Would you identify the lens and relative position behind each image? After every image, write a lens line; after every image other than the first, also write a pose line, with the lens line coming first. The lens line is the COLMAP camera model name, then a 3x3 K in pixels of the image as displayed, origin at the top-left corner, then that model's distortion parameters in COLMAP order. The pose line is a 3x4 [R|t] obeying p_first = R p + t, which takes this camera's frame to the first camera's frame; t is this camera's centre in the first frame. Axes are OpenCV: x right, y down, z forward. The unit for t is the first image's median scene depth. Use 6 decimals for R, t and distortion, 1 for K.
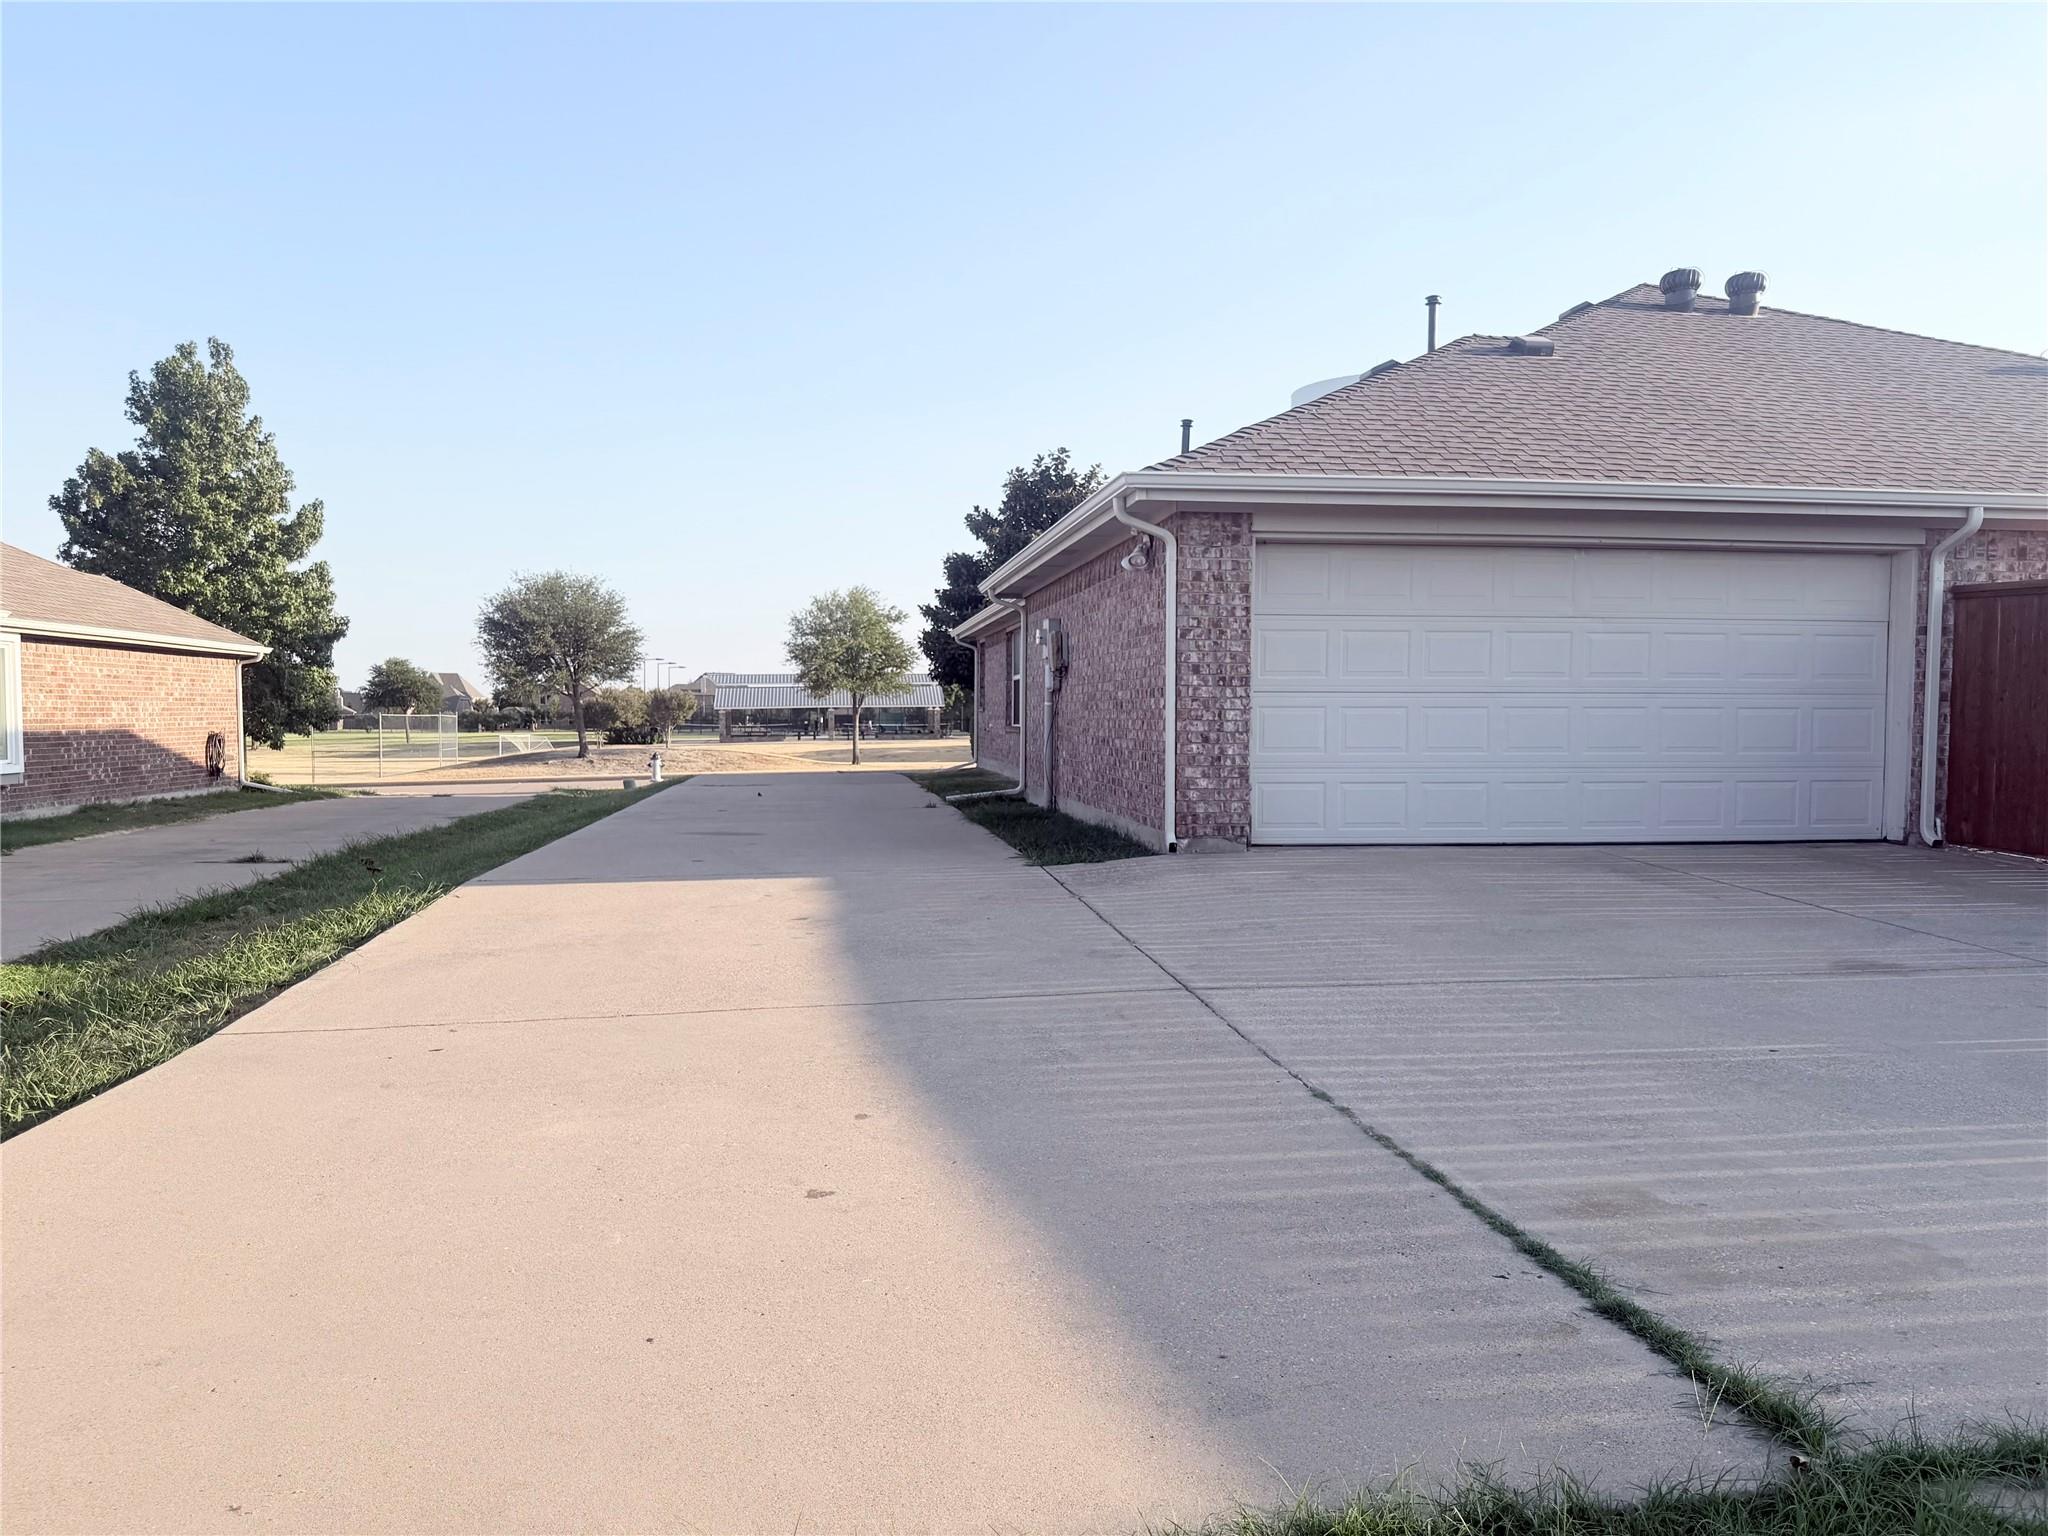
lens RADIAL K [[1423.3, 0, 1024.0], [0, 1423.3, 768.0], [0, 0, 1]] dist [0.149370, -0.232471]
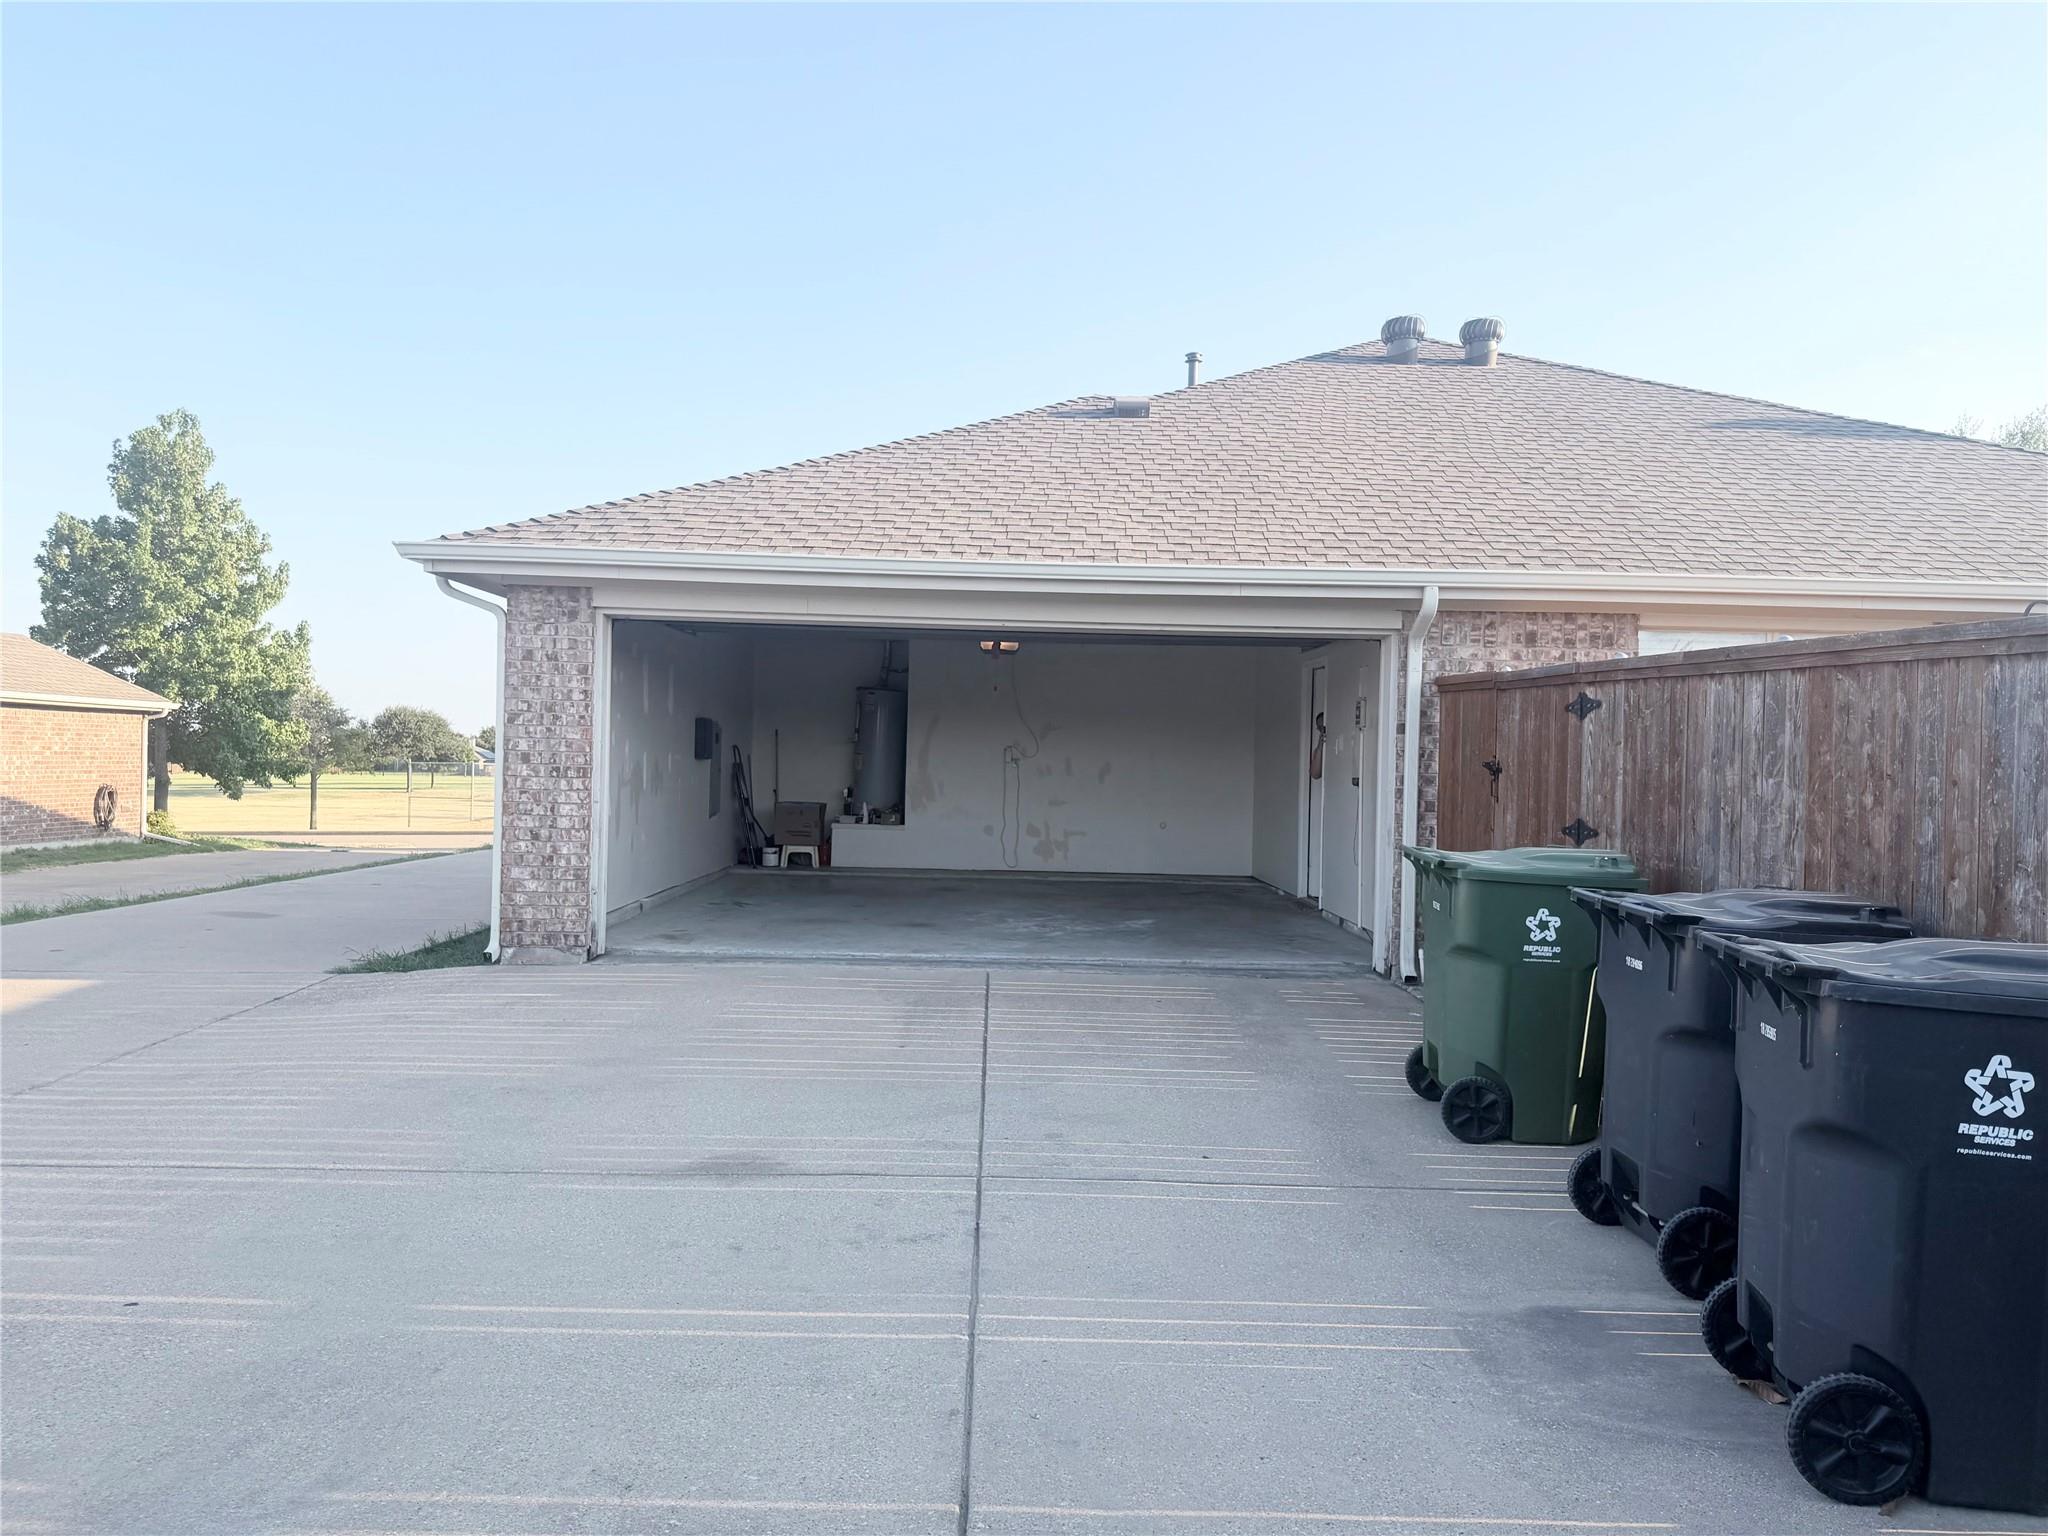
lens RADIAL K [[1434.8, 0, 1024.0], [0, 1434.8, 768.0], [0, 0, 1]] dist [0.076912, -0.115249]
pose [[0.991046, 0.020340, -0.131961, 0.341483], [-0.025284, 0.999035, -0.035902, -0.023717], [0.131104, 0.038917, 0.990604, 0.087428]]
